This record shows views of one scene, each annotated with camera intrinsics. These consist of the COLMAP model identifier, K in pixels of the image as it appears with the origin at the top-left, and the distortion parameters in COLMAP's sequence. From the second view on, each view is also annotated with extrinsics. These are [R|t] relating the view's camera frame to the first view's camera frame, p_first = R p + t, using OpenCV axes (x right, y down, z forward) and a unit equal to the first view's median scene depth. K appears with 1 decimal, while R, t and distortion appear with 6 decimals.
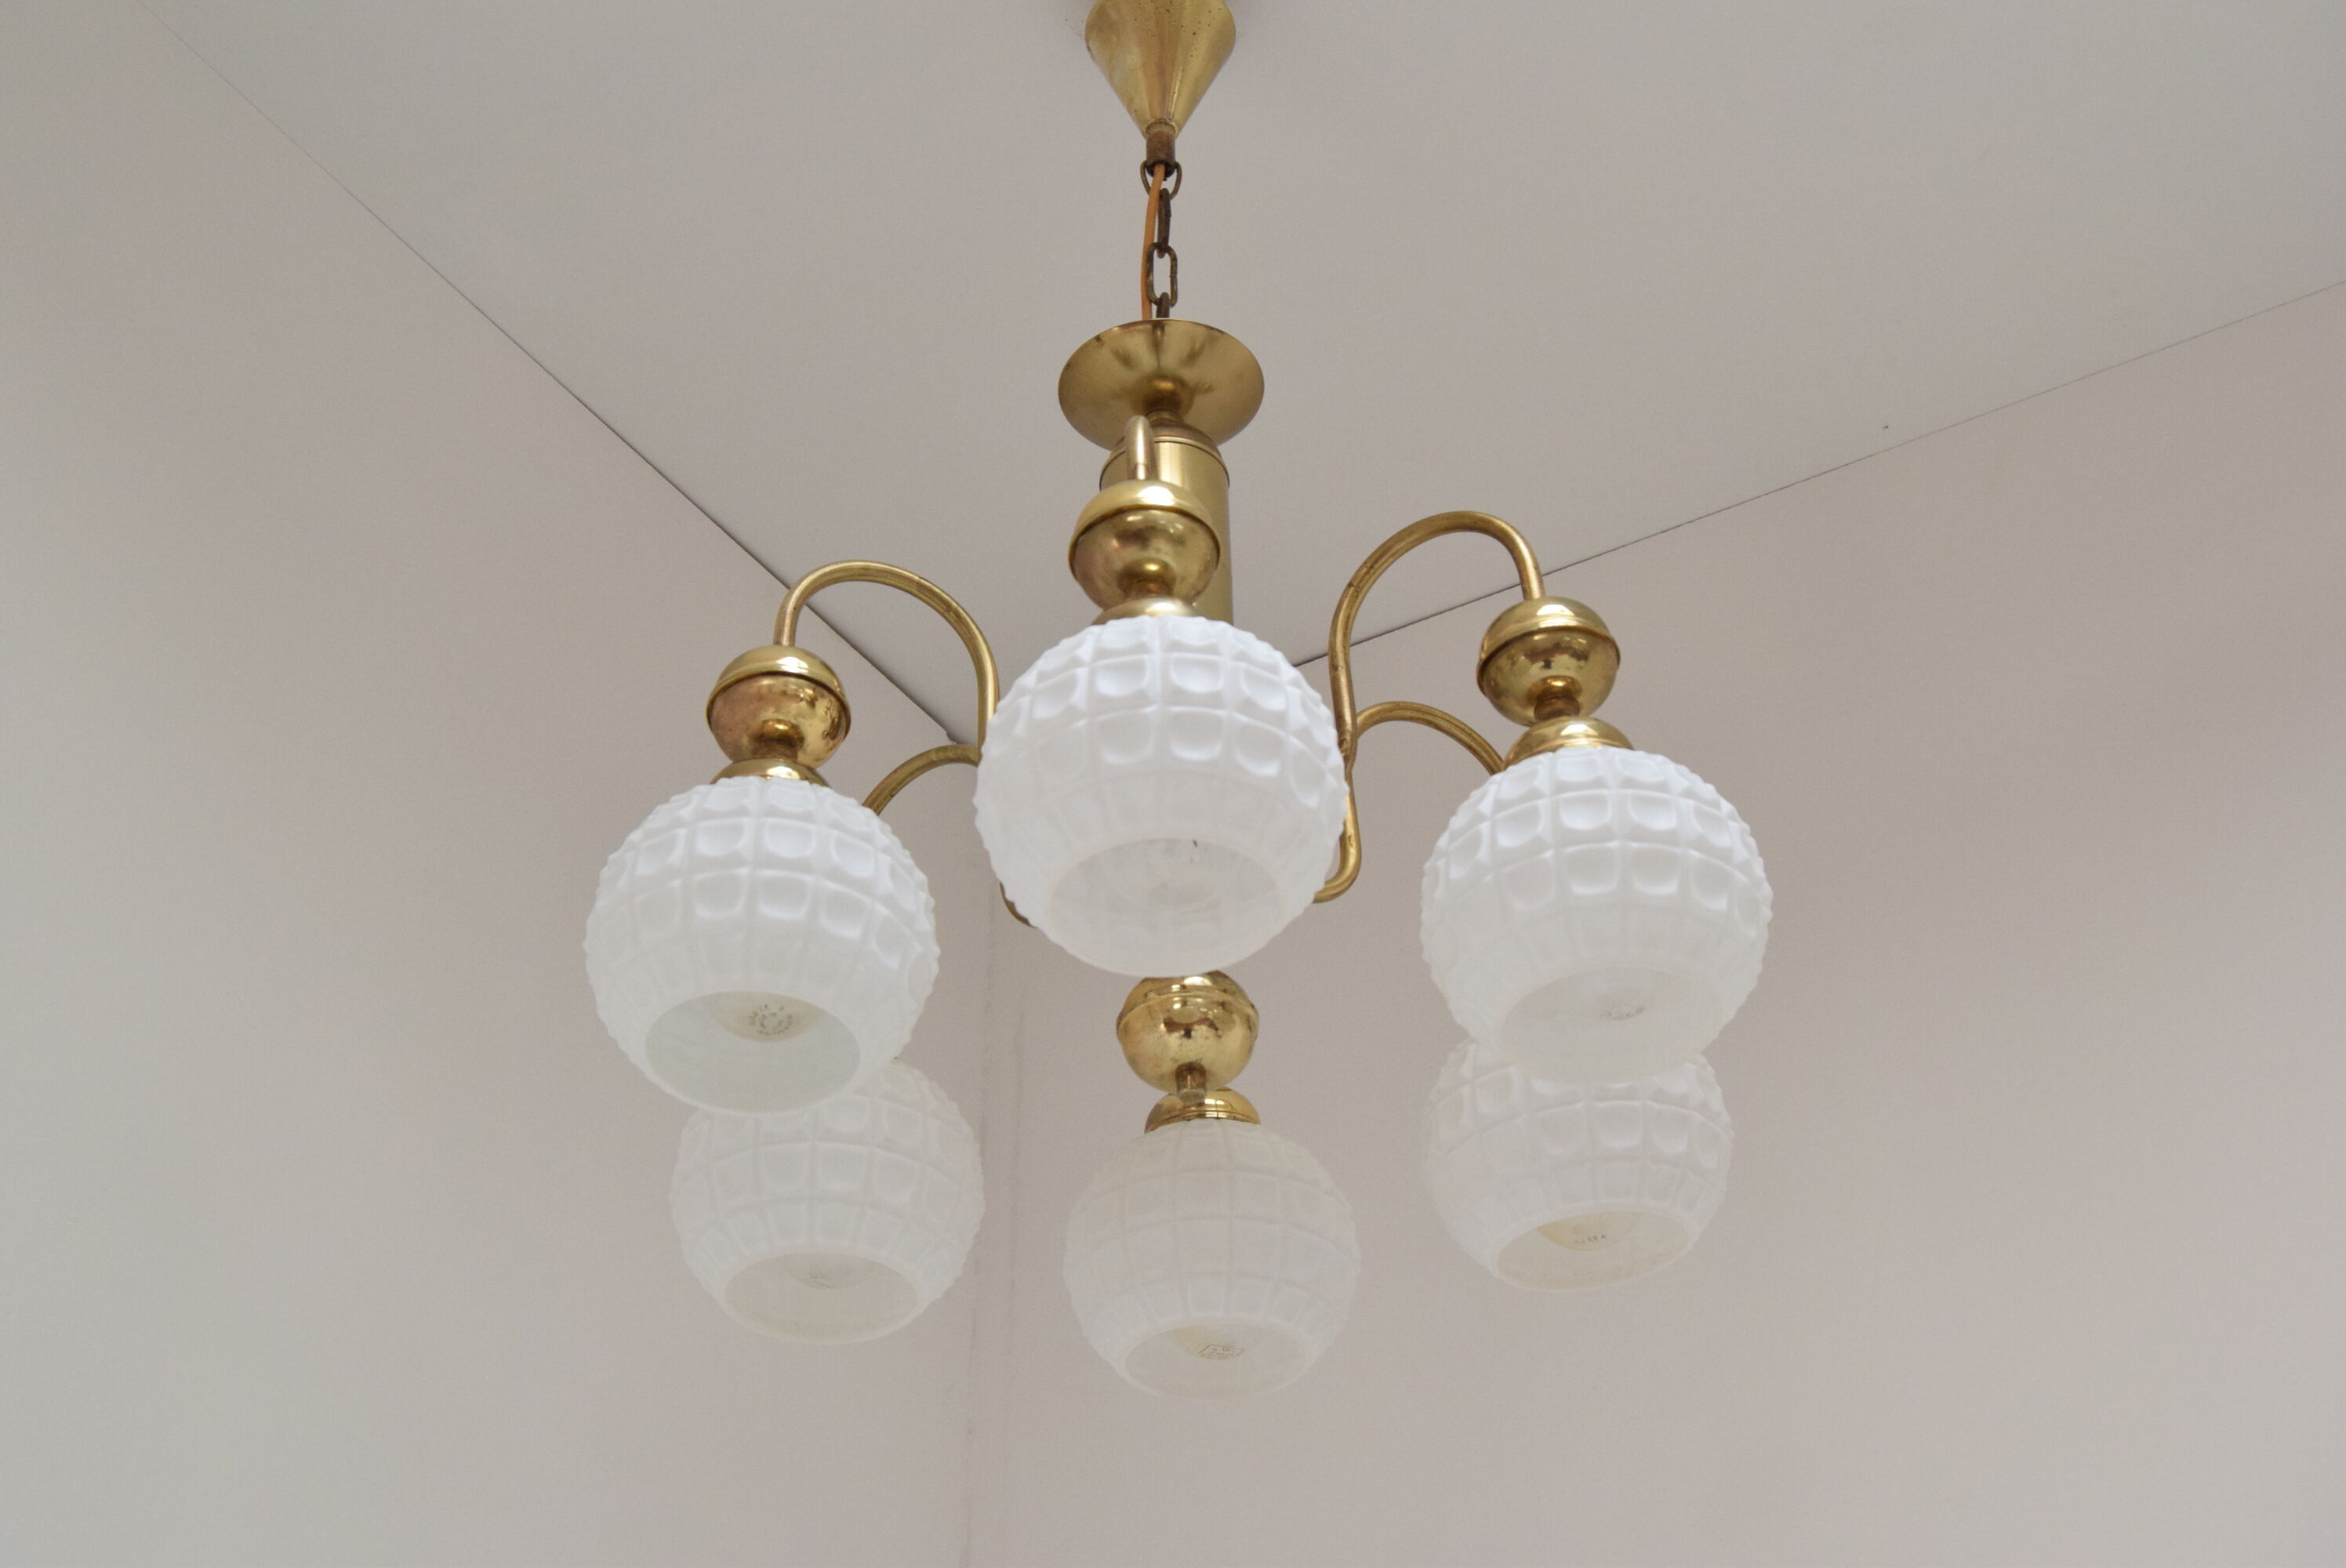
lens RADIAL K [[3378.2, 0, 1173.0], [0, 3378.2, 784.0], [0, 0, 1]] dist [-0.028848, -0.010518]
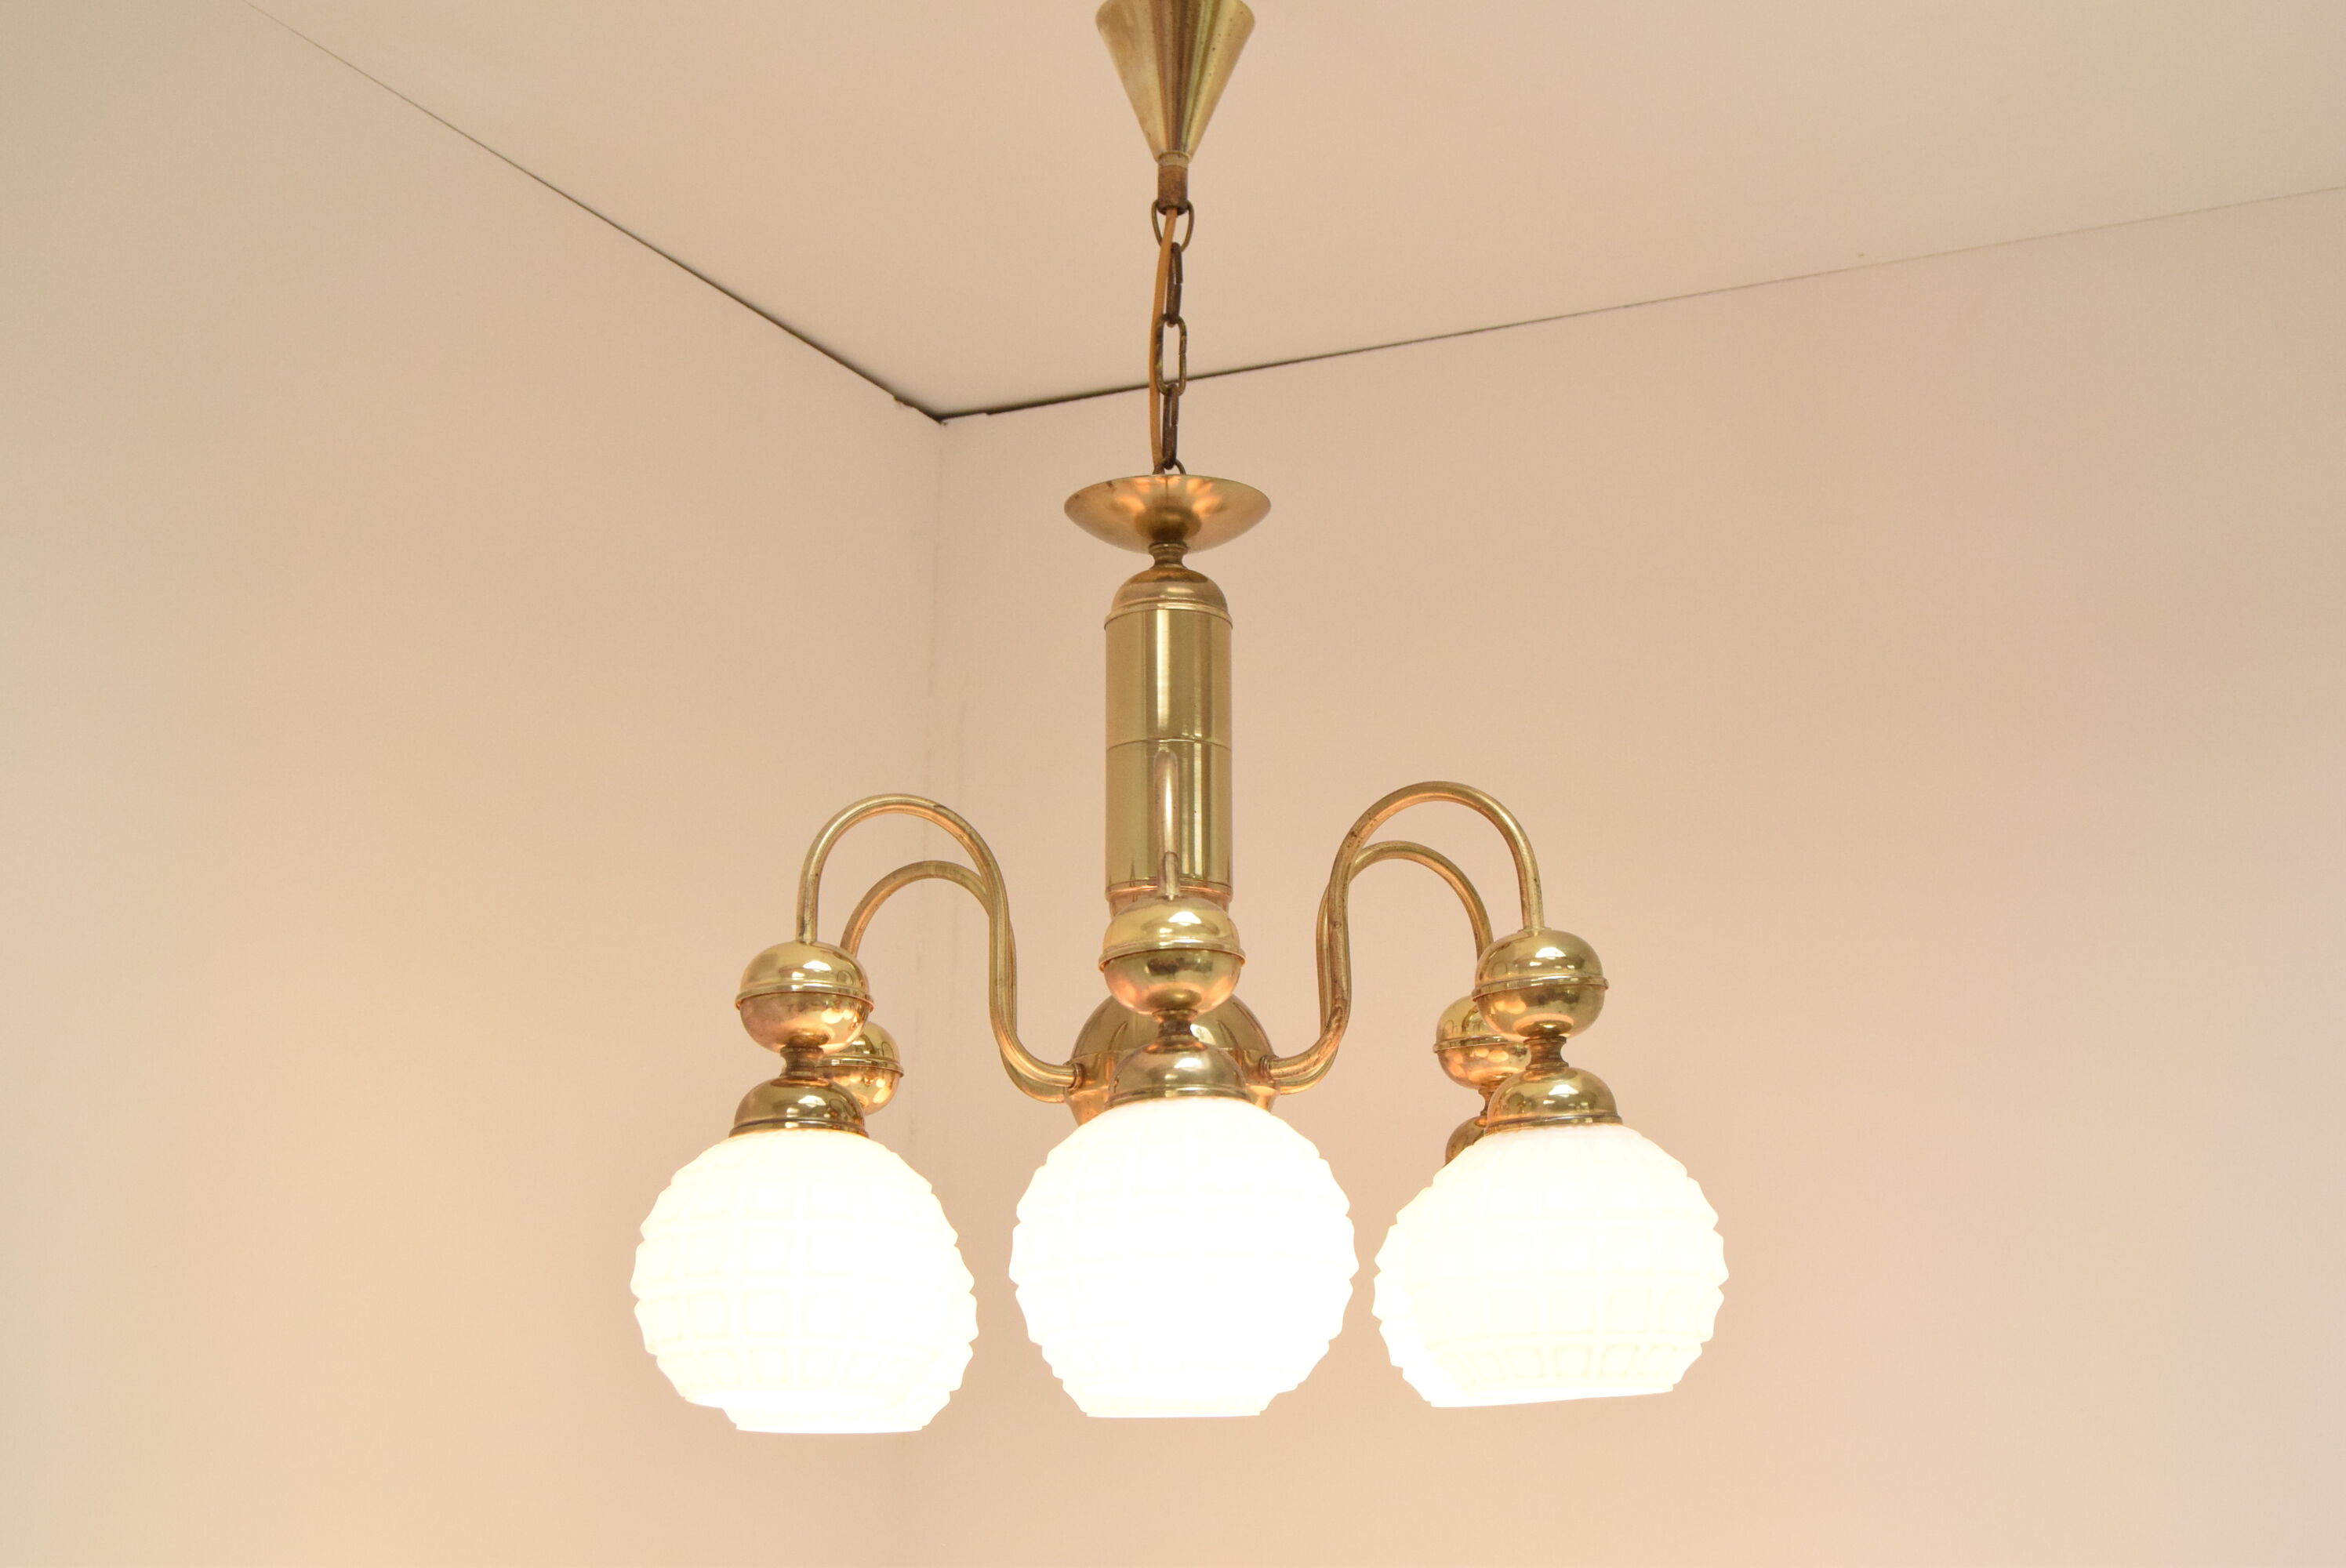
lens RADIAL K [[3341.9, 0, 1173.0], [0, 3341.9, 784.0], [0, 0, 1]] dist [-0.007982, -0.016890]
pose [[0.997402, 0.034916, 0.063014, -0.070798], [-0.056733, 0.919768, 0.388340, -0.492025], [-0.044400, -0.390905, 0.919359, 0.072594]]
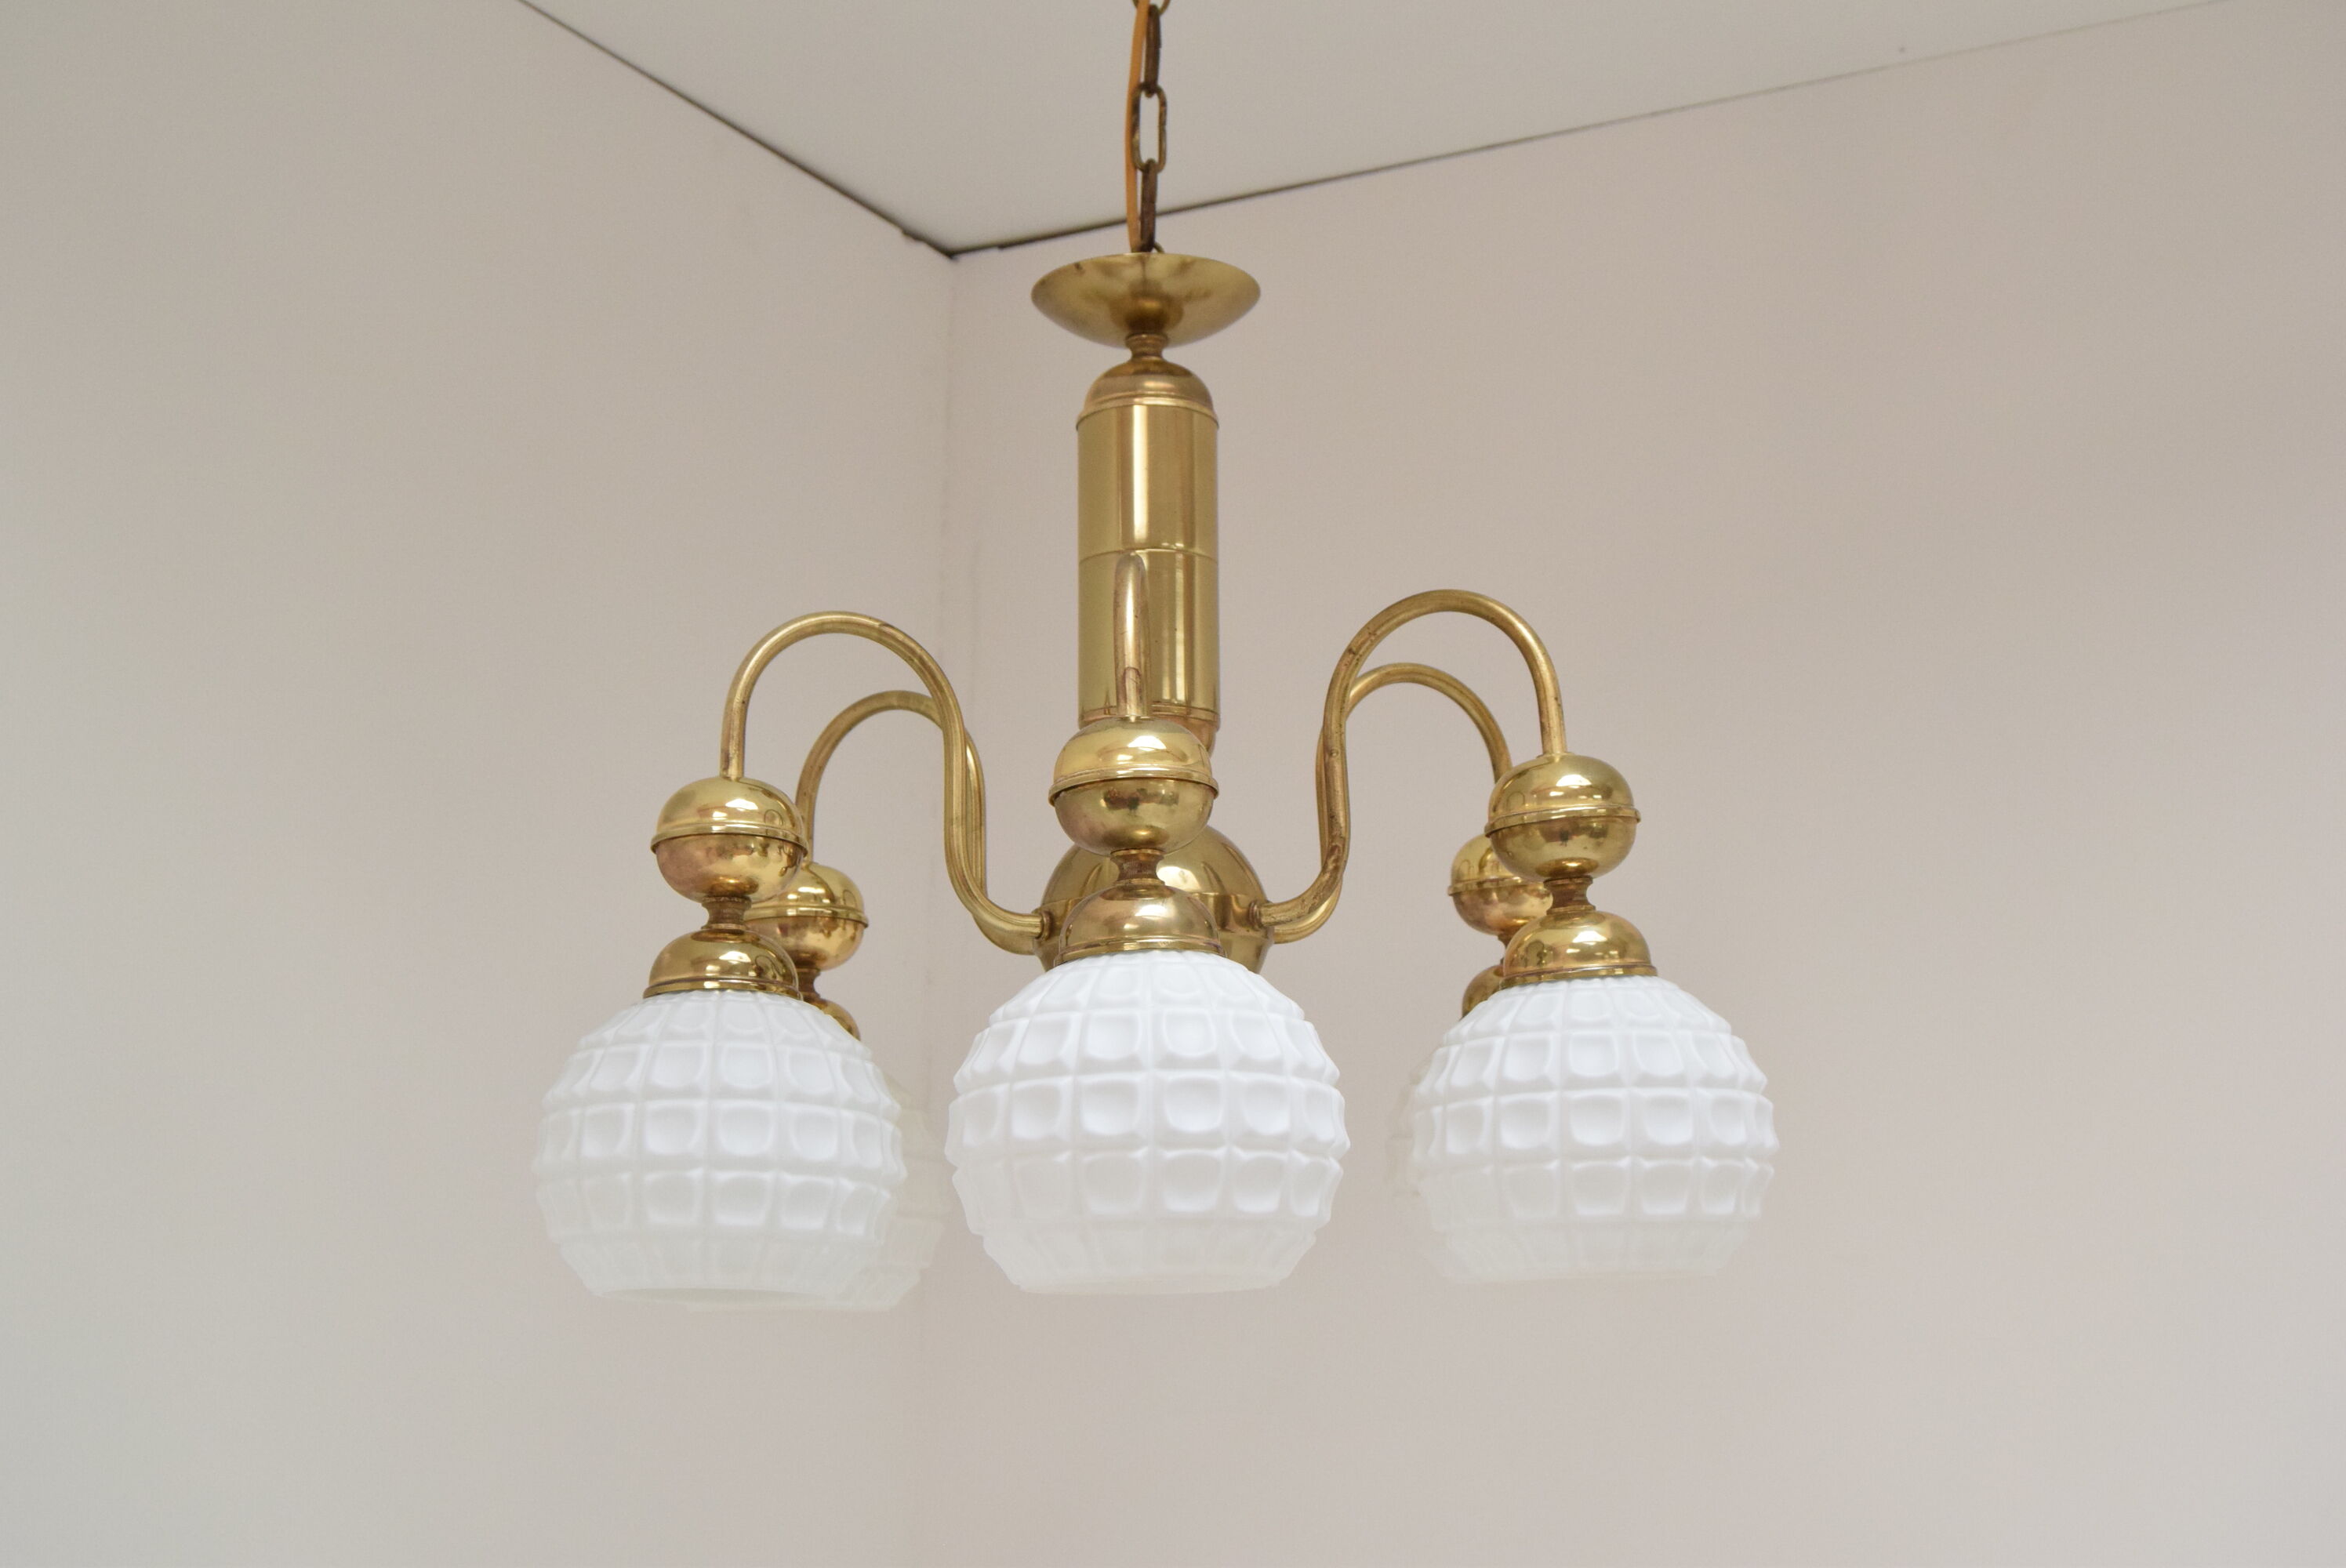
lens RADIAL K [[2892.7, 0, 1173.0], [0, 2892.7, 784.0], [0, 0, 1]] dist [-0.028686, -0.025099]
pose [[0.999168, 0.021716, 0.034527, -0.023226], [-0.034393, 0.903624, 0.426943, -0.379854], [-0.021928, -0.427775, 0.903619, 0.290067]]
